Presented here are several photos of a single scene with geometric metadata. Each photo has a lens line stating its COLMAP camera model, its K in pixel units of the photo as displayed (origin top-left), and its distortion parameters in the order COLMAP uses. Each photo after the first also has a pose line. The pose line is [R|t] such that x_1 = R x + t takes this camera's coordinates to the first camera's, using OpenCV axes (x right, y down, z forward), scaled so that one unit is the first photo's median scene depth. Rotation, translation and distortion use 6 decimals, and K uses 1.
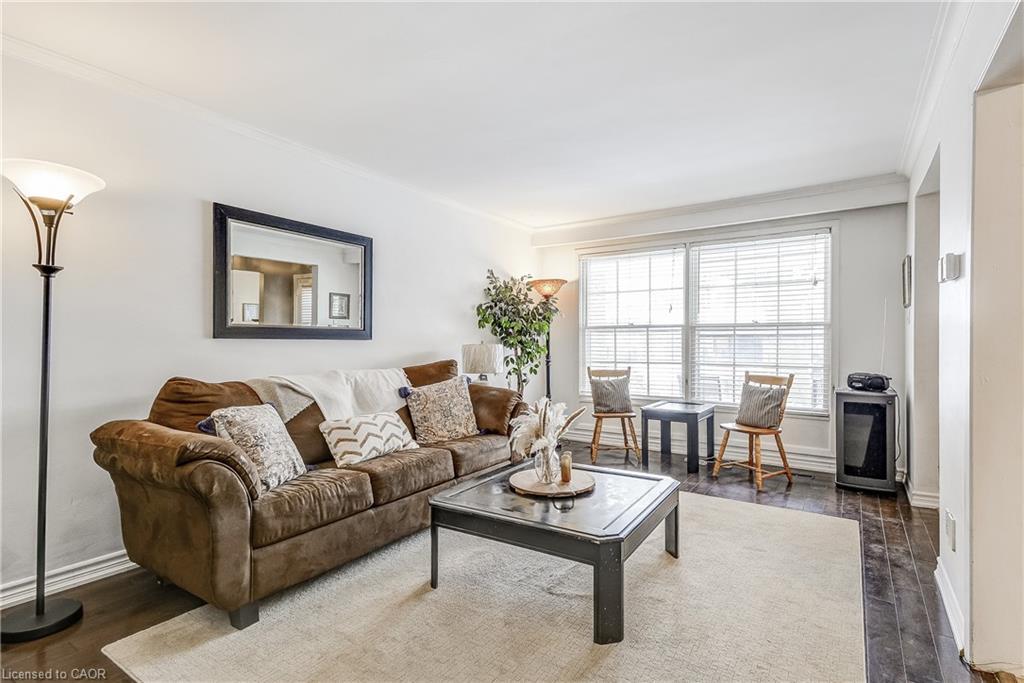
lens RADIAL K [[502.2, 0, 512.0], [0, 502.2, 341.5], [0, 0, 1]] dist [-0.000084, -0.000023]
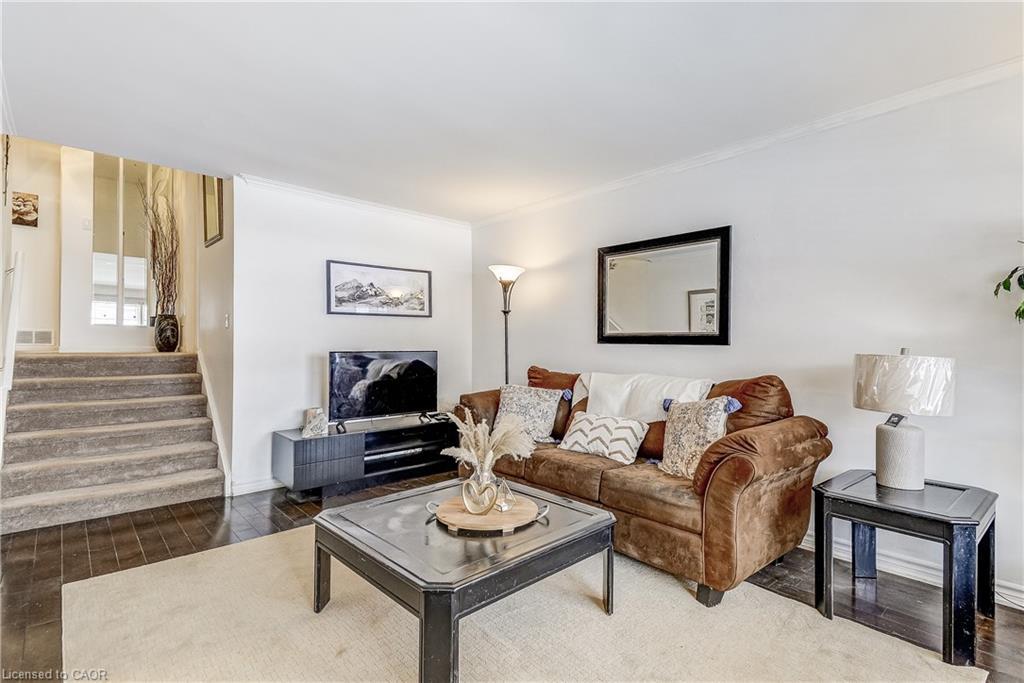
lens RADIAL K [[502.2, 0, 512.0], [0, 502.2, 341.5], [0, 0, 1]] dist [-0.000084, -0.000023]
pose [[-0.213835, 0.004944, -0.976857, 0.833900], [0.011249, 0.999933, 0.002598, -0.017392], [0.976805, -0.010433, -0.213877, 1.079400]]
